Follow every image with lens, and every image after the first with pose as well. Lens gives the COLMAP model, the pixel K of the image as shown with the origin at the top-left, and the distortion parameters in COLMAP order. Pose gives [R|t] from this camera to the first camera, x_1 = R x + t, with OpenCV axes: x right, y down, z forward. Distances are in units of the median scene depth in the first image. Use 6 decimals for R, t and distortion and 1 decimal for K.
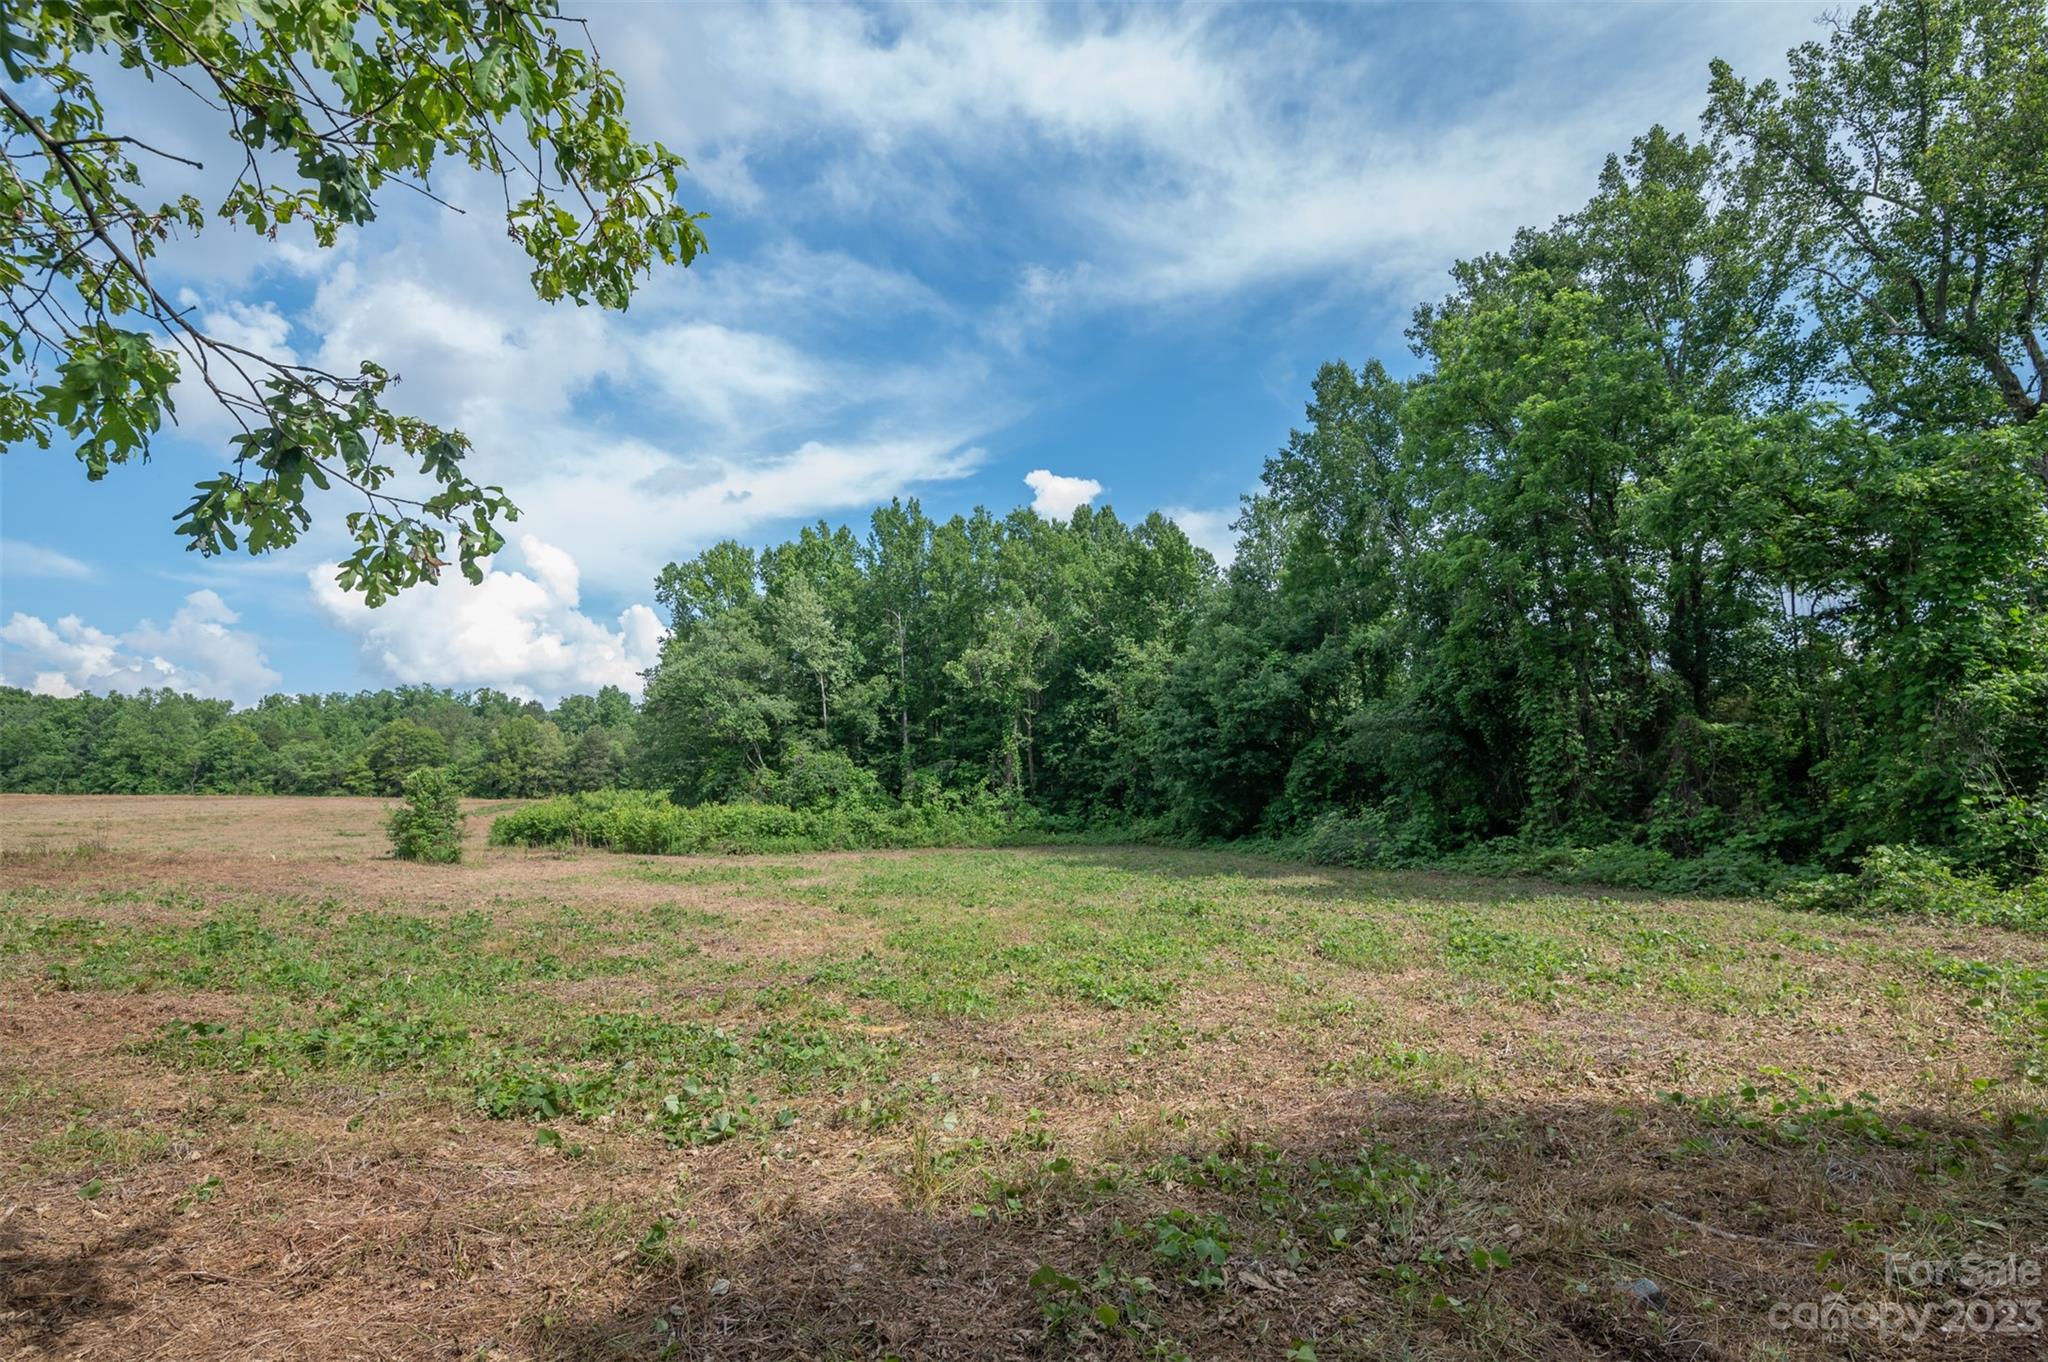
lens RADIAL K [[832.5, 0, 1055.3], [0, 832.5, 660.3], [0, 0, 1]] dist [-0.042684, 0.001367]
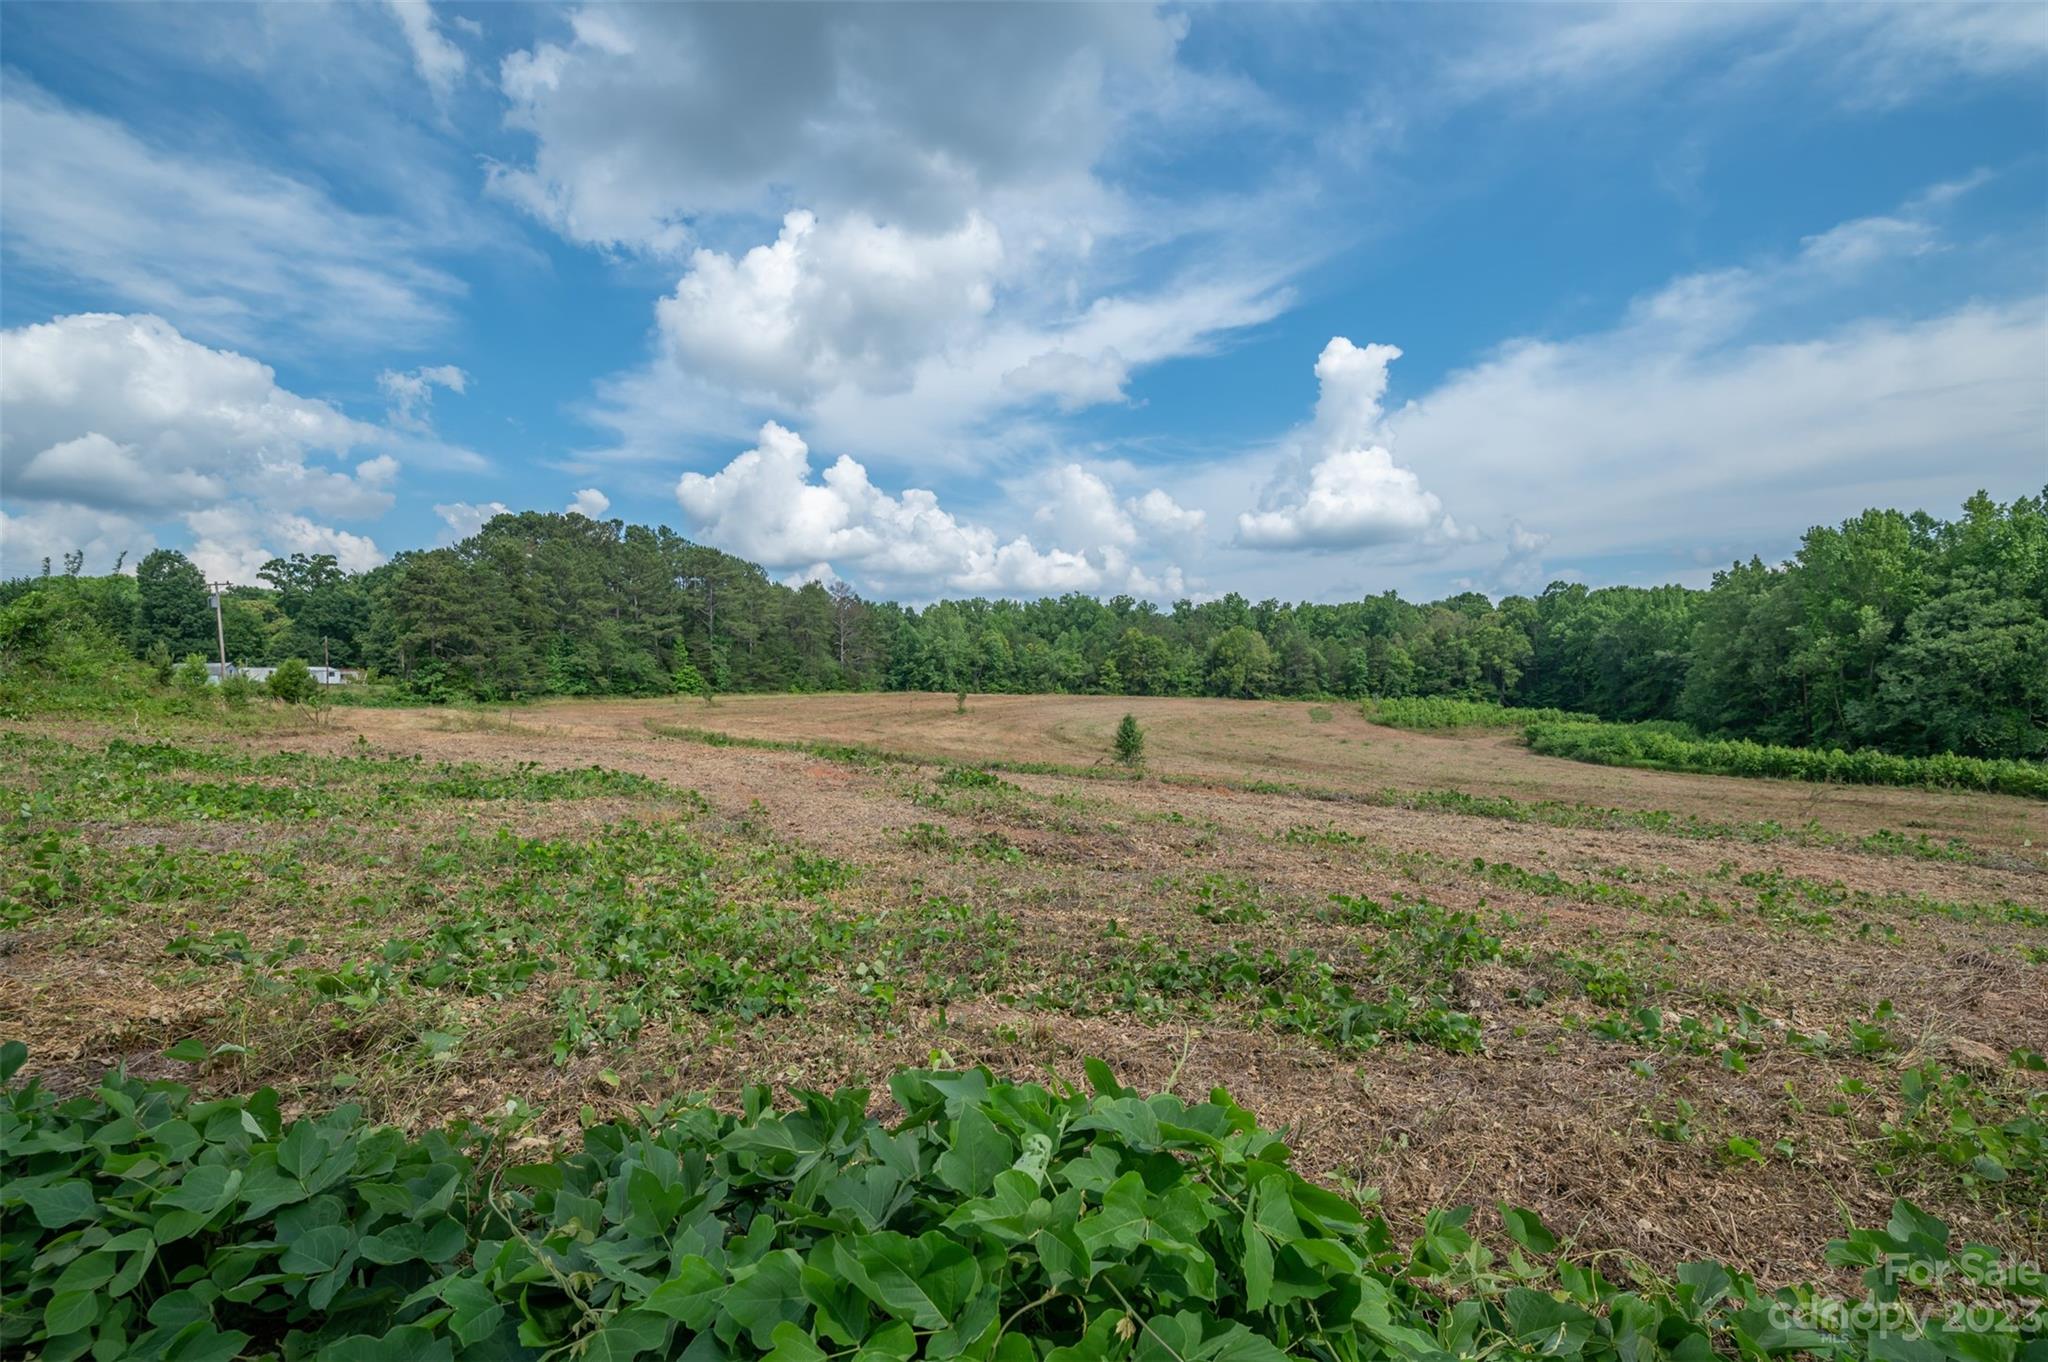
lens RADIAL K [[890.4, 0, 1031.3], [0, 890.4, 682.6], [0, 0, 1]] dist [-0.001287, -0.009303]
pose [[0.961314, 0.039081, -0.272670, -0.134797], [0.009813, 0.984397, 0.175687, -0.016653], [0.275281, -0.171566, 0.945931, -0.056879]]
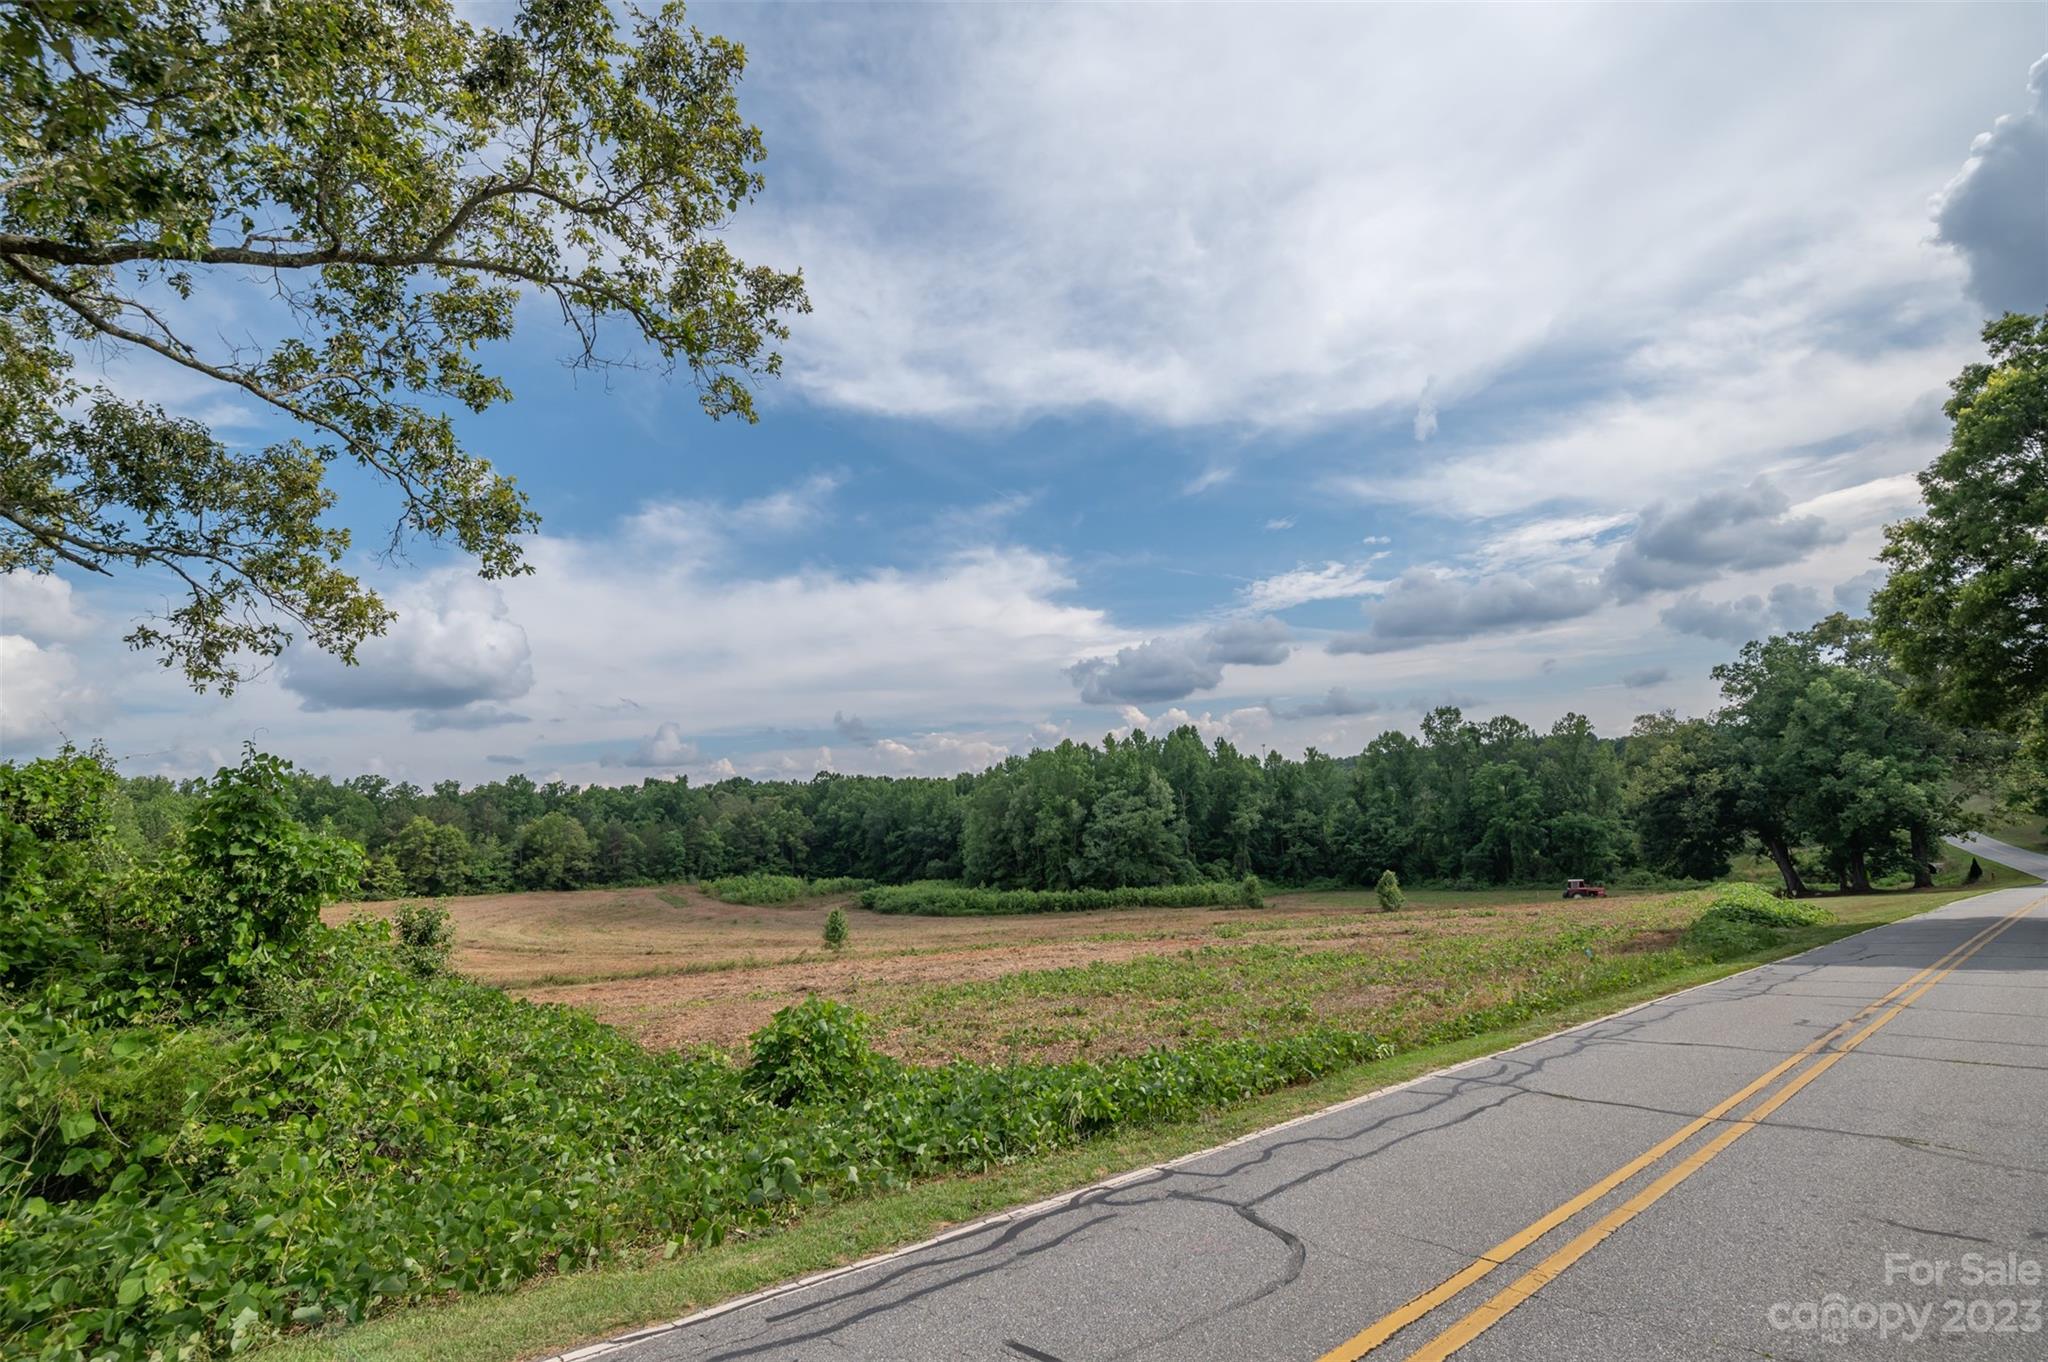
lens RADIAL K [[890.4, 0, 1033.1], [0, 890.4, 701.8], [0, 0, 1]] dist [-0.001287, -0.009303]
pose [[0.816860, 0.077599, 0.571593, -0.186839], [-0.075708, 0.996761, -0.027127, -0.020777], [-0.571847, -0.021115, 0.820089, -0.068594]]
